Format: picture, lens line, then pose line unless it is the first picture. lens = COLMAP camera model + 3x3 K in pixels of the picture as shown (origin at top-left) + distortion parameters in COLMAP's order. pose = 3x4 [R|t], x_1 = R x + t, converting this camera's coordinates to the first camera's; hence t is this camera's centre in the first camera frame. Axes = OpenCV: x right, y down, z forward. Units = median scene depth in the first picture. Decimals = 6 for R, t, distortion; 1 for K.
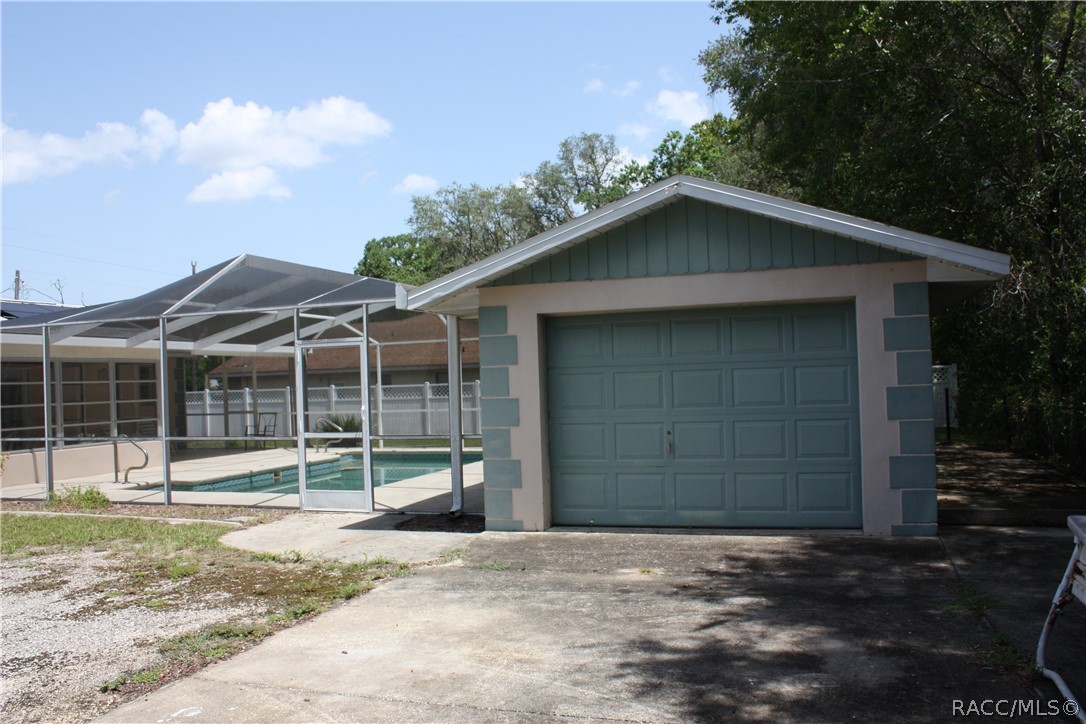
lens RADIAL K [[894.0, 0, 547.7], [0, 894.0, 363.2], [0, 0, 1]] dist [-0.151613, 0.092341]
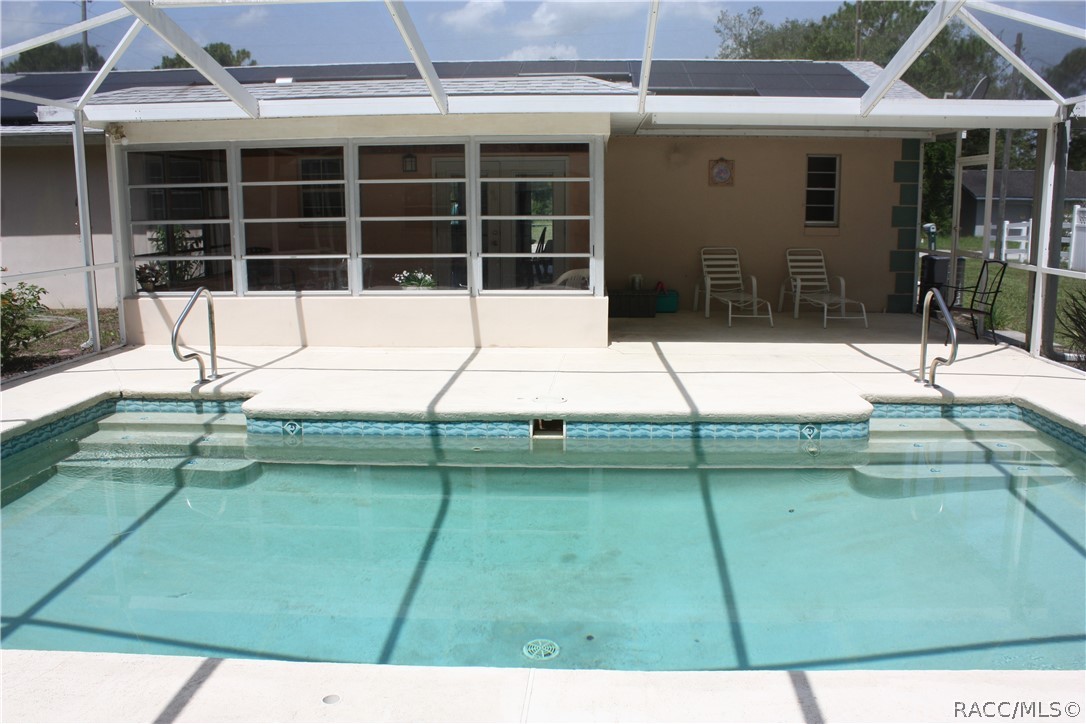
lens RADIAL K [[894.0, 0, 553.1], [0, 894.0, 361.2], [0, 0, 1]] dist [-0.151613, 0.092341]
pose [[0.268897, 0.203302, -0.941468, 0.051221], [0.010589, 0.976787, 0.213953, 0.012652], [0.963111, -0.067500, 0.260502, 0.842212]]
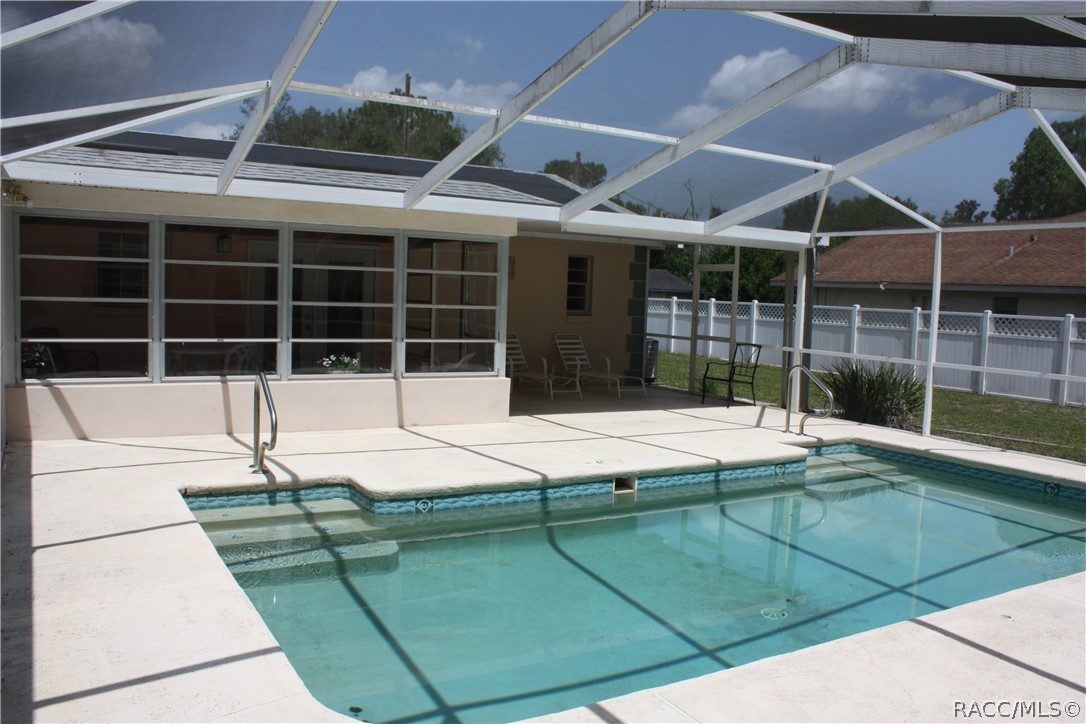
lens RADIAL K [[894.0, 0, 540.4], [0, 894.0, 367.9], [0, 0, 1]] dist [-0.151613, 0.092341]
pose [[0.744591, 0.117310, -0.657132, -0.034932], [-0.049595, 0.991438, 0.120793, 0.008856], [0.665676, -0.057351, 0.744034, 0.580548]]
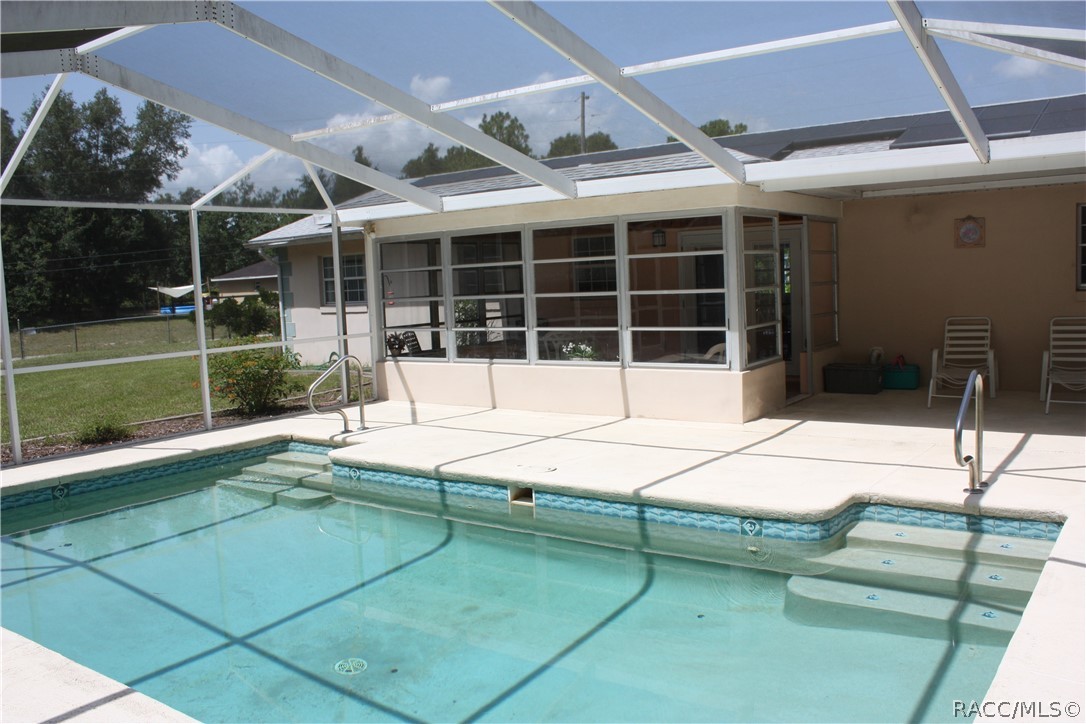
lens RADIAL K [[894.0, 0, 563.4], [0, 894.0, 360.8], [0, 0, 1]] dist [-0.151613, 0.092341]
pose [[-0.293118, 0.134867, -0.946516, 0.065578], [0.069056, 0.990401, 0.119735, 0.014686], [0.953579, -0.030266, -0.299618, 1.068093]]
